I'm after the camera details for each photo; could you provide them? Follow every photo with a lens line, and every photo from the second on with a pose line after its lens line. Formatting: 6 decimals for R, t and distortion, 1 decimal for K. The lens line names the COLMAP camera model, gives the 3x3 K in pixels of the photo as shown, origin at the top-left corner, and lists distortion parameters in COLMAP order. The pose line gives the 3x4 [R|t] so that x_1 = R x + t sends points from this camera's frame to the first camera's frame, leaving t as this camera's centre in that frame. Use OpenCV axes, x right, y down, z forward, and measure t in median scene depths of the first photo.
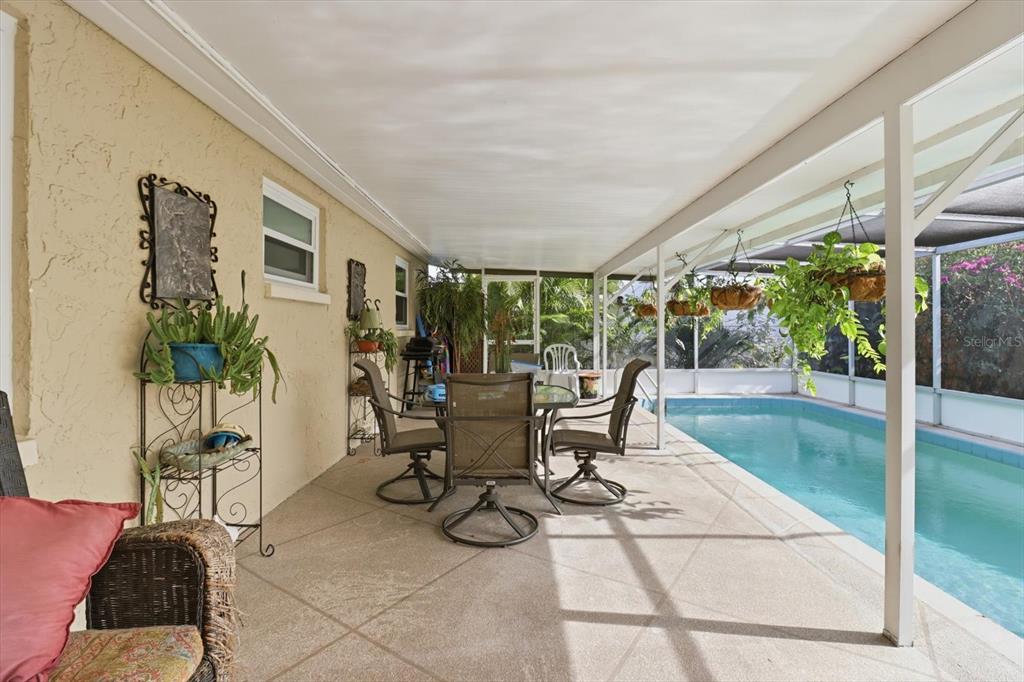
lens RADIAL K [[479.3, 0, 515.6], [0, 479.3, 329.8], [0, 0, 1]] dist [0.001689, -0.013210]
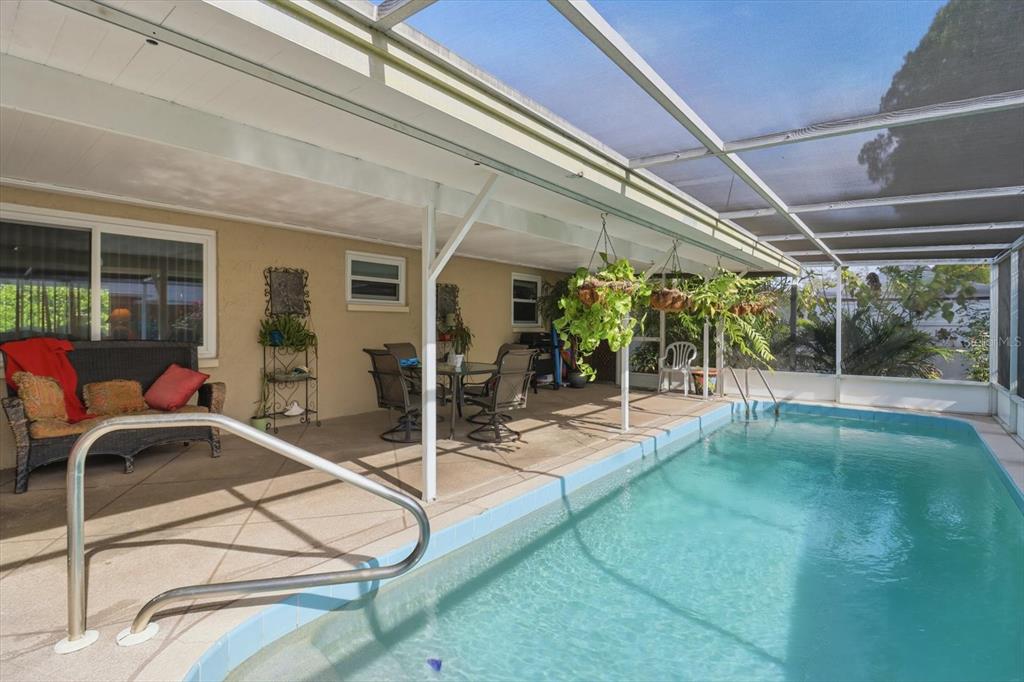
lens RADIAL K [[479.3, 0, 515.6], [0, 479.3, 329.8], [0, 0, 1]] dist [0.001689, -0.013210]
pose [[0.776364, 0.009111, -0.630219, 1.125857], [-0.006410, 0.999958, 0.006560, -0.003808], [0.630252, -0.001053, 0.776390, -0.116992]]
